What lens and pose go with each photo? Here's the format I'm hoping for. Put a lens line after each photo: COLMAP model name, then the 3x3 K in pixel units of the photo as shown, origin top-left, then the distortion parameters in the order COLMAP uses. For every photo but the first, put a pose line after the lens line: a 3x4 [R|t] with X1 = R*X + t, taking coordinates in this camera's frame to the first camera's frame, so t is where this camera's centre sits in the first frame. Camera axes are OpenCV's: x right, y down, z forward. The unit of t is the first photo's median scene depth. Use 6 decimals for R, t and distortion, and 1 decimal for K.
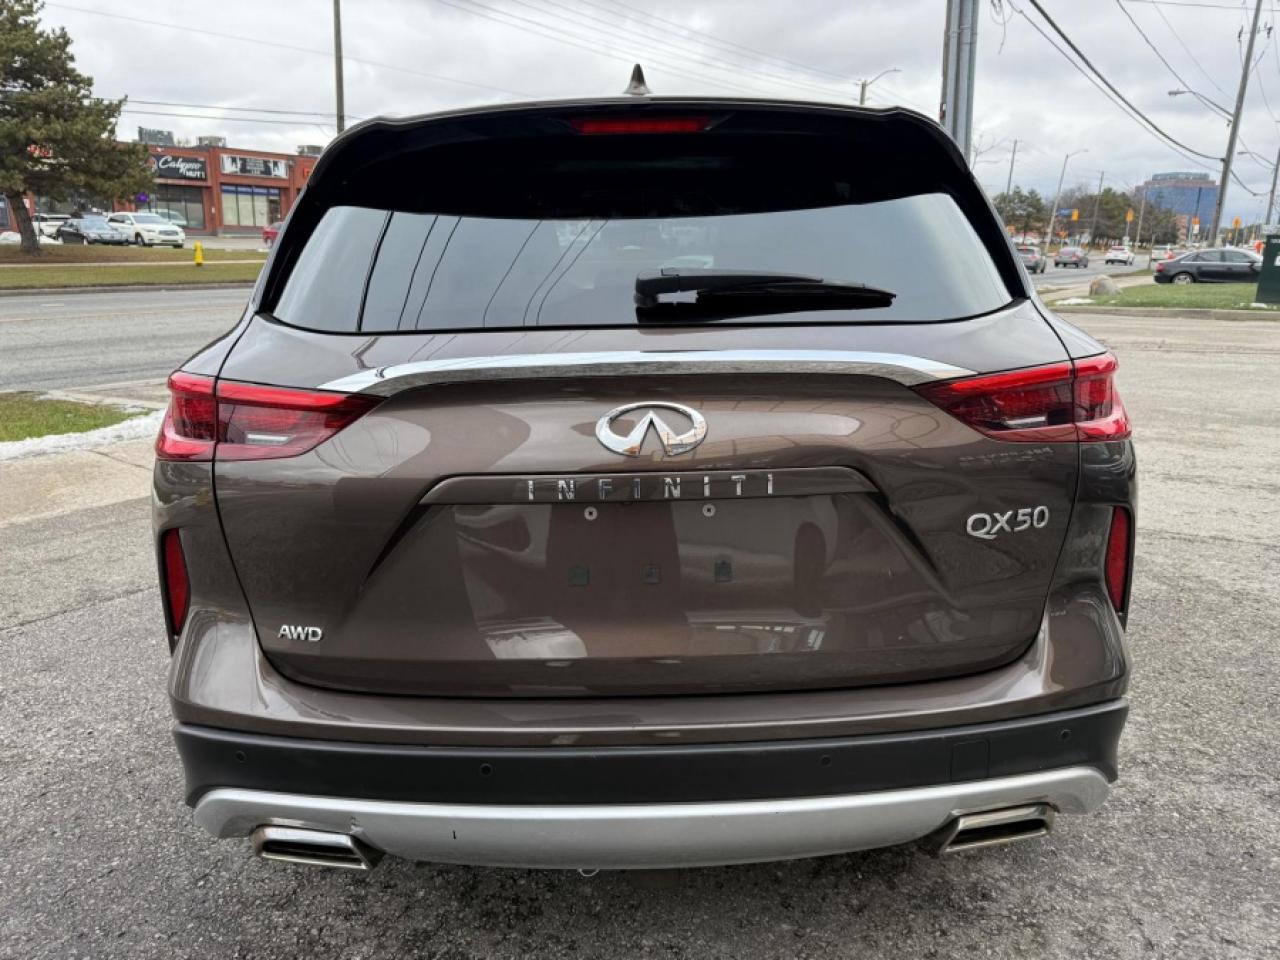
lens RADIAL K [[903.4, 0, 640.9], [0, 903.4, 478.9], [0, 0, 1]] dist [0.025234, -0.029407]
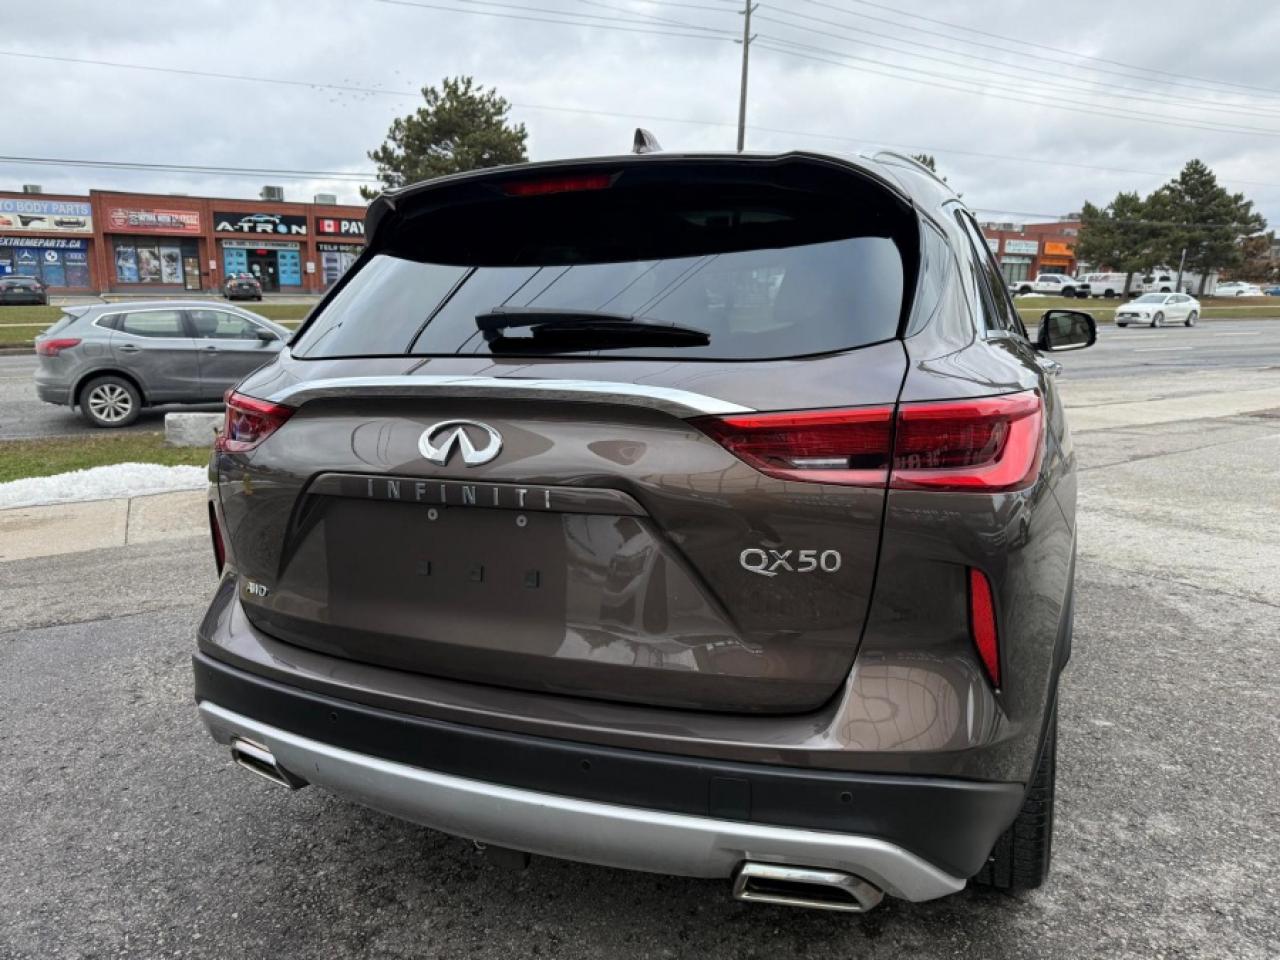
lens RADIAL K [[903.4, 0, 649.9], [0, 903.4, 478.2], [0, 0, 1]] dist [0.025234, -0.029407]
pose [[0.911611, 0.072873, -0.404543, 0.631646], [-0.096527, 0.994591, -0.038356, 0.009697], [0.399560, 0.074015, 0.913714, 0.034635]]
